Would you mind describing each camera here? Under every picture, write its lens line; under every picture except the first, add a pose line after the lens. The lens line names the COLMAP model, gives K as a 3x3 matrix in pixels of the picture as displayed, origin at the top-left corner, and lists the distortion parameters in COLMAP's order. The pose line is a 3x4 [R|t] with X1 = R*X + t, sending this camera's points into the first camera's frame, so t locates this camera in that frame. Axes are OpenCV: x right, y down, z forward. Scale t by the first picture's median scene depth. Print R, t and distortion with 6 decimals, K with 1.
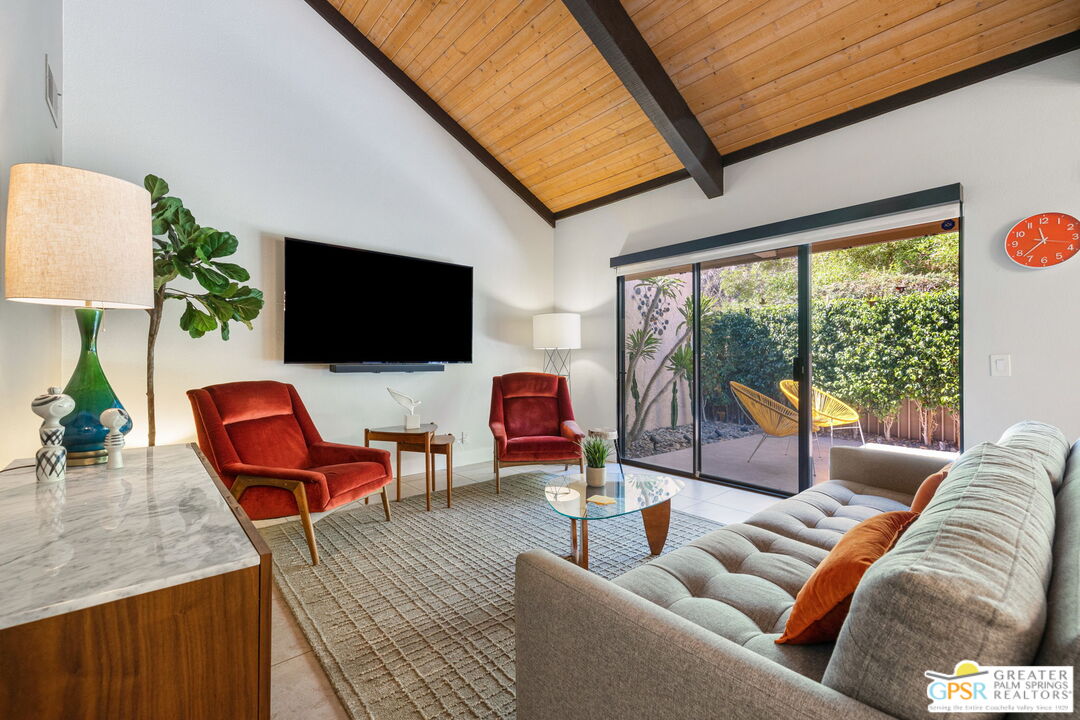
lens RADIAL K [[453.7, 0, 535.4], [0, 453.7, 354.1], [0, 0, 1]] dist [0.000228, 0.000861]
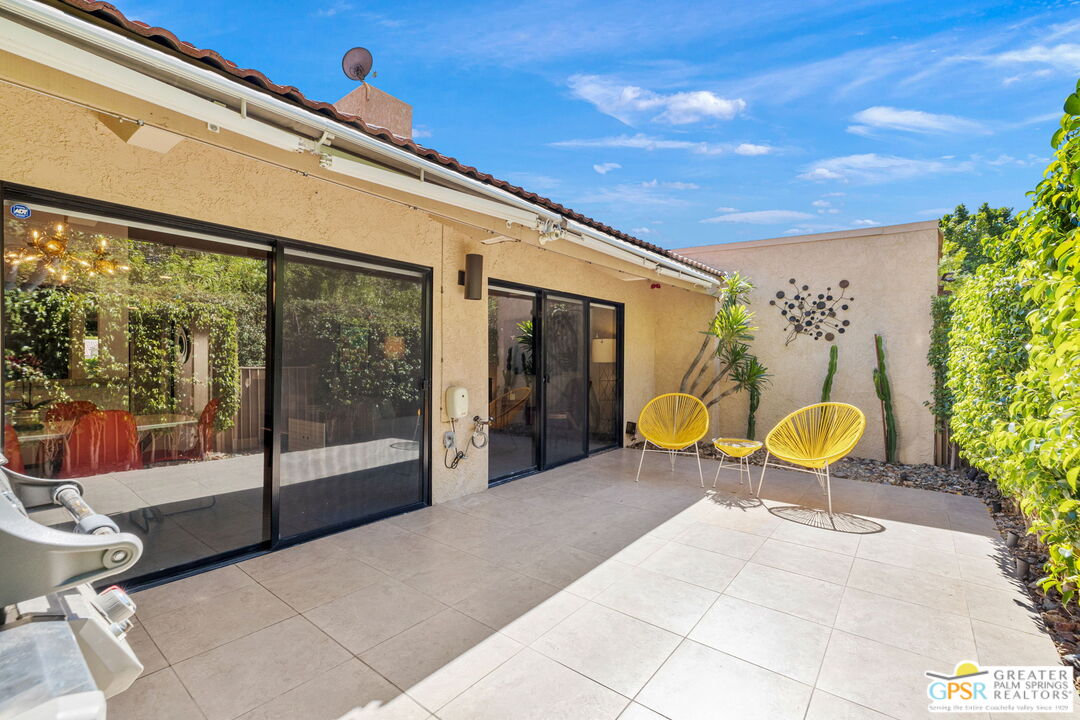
lens RADIAL K [[467.5, 0, 539.2], [0, 467.5, 364.7], [0, 0, 1]] dist [0.000724, 0.000436]
pose [[0.172494, 0.002786, -0.985007, 1.648082], [0.013113, 0.999901, 0.005125, -0.016710], [0.984923, -0.013801, 0.172440, 0.568106]]
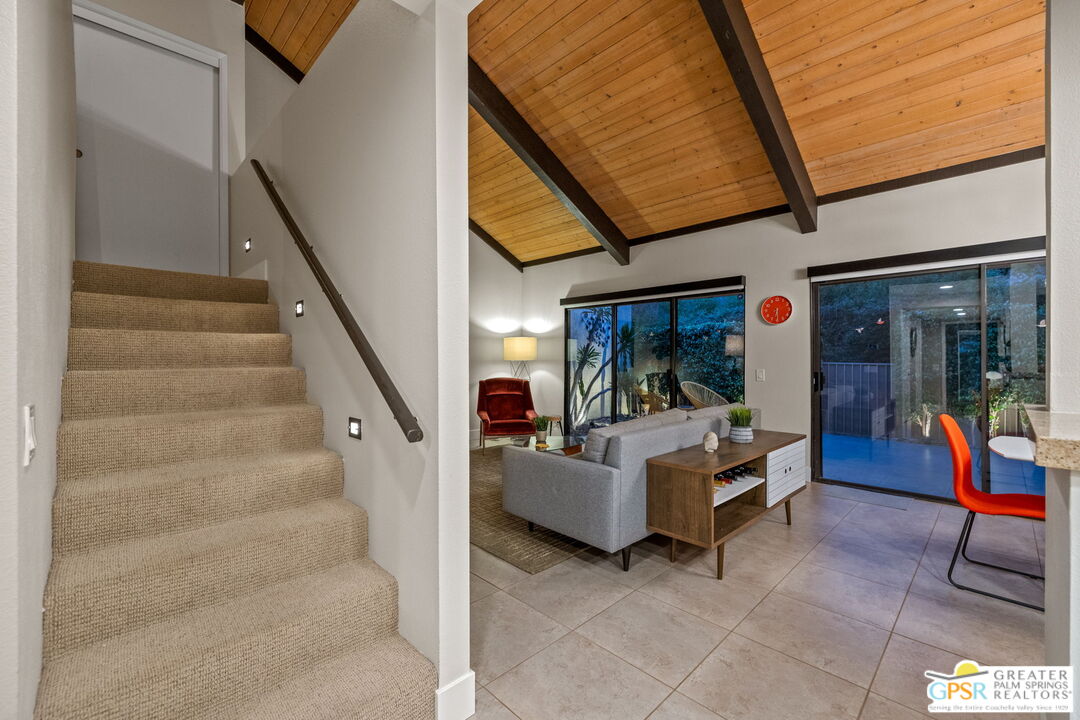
lens RADIAL K [[453.7, 0, 536.7], [0, 453.7, 354.8], [0, 0, 1]] dist [0.000228, 0.000861]
pose [[0.997586, -0.000009, 0.069447, -0.012966], [-0.000122, 0.999998, 0.001882, -0.037577], [-0.069447, -0.001886, 0.997584, -0.485159]]
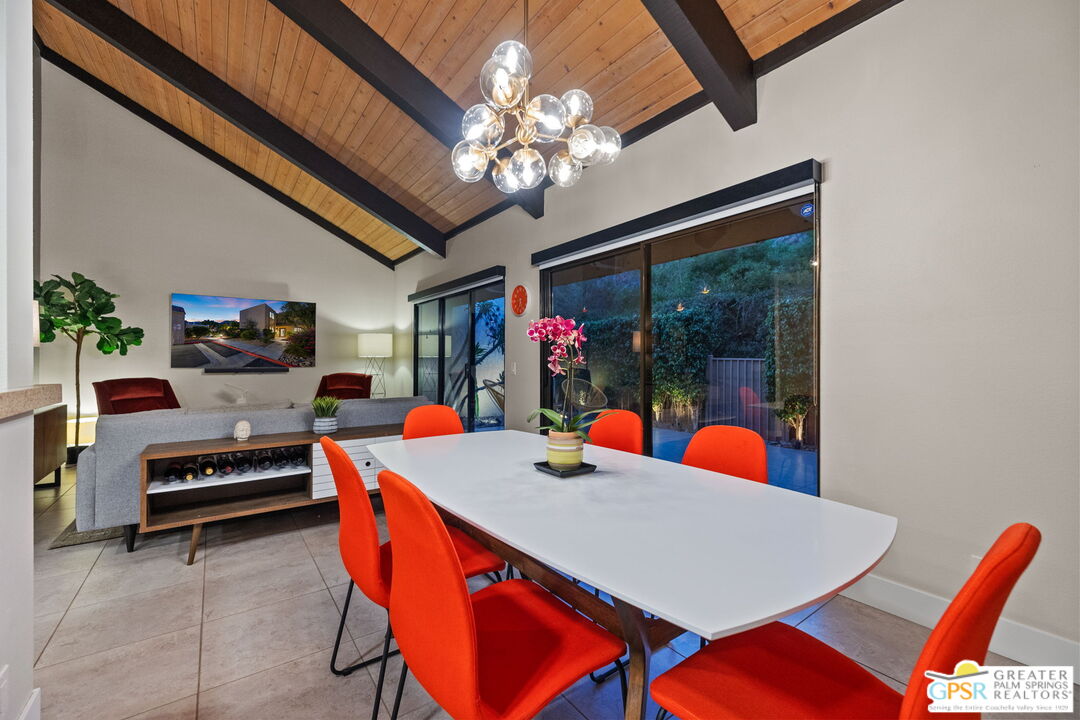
lens RADIAL K [[453.7, 0, 541.4], [0, 453.7, 355.6], [0, 0, 1]] dist [0.000228, 0.000861]
pose [[0.996381, -0.003667, -0.084917, 0.778096], [0.003875, 0.999990, 0.002277, -0.018402], [0.084908, -0.002597, 0.996385, -0.466790]]
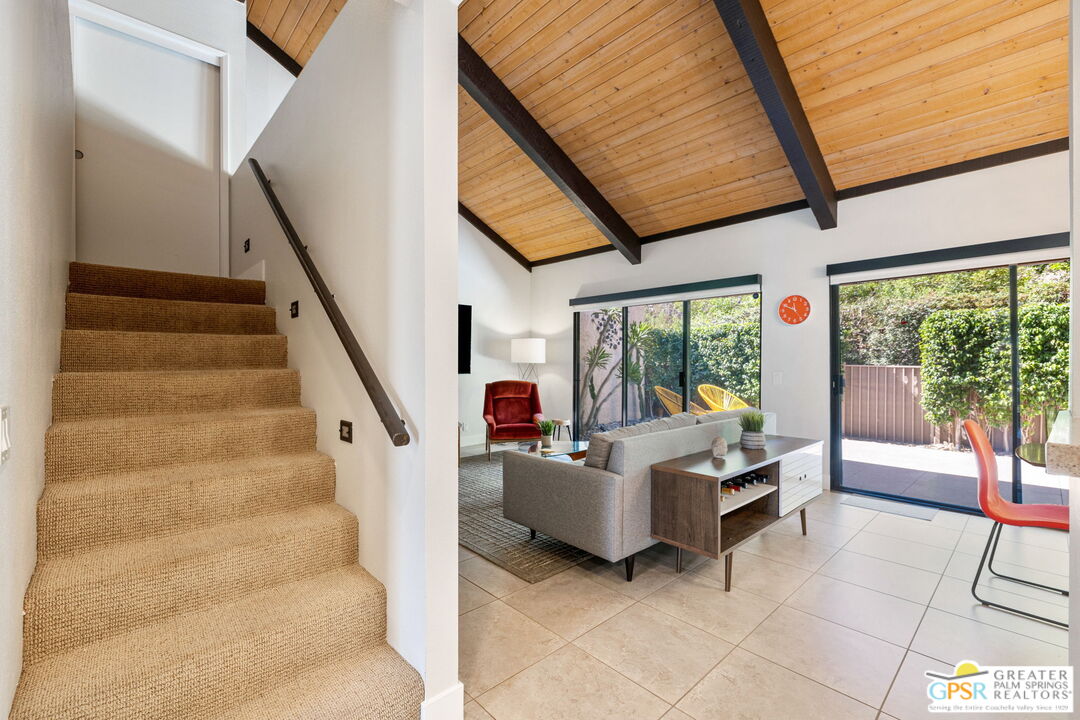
lens RADIAL K [[467.5, 0, 536.7], [0, 467.5, 355.8], [0, 0, 1]] dist [0.000724, 0.000436]
pose [[0.999045, 0.000242, 0.043684, -0.000772], [-0.000217, 1.000000, -0.000586, -0.037099], [-0.043684, 0.000576, 0.999045, -0.484694]]
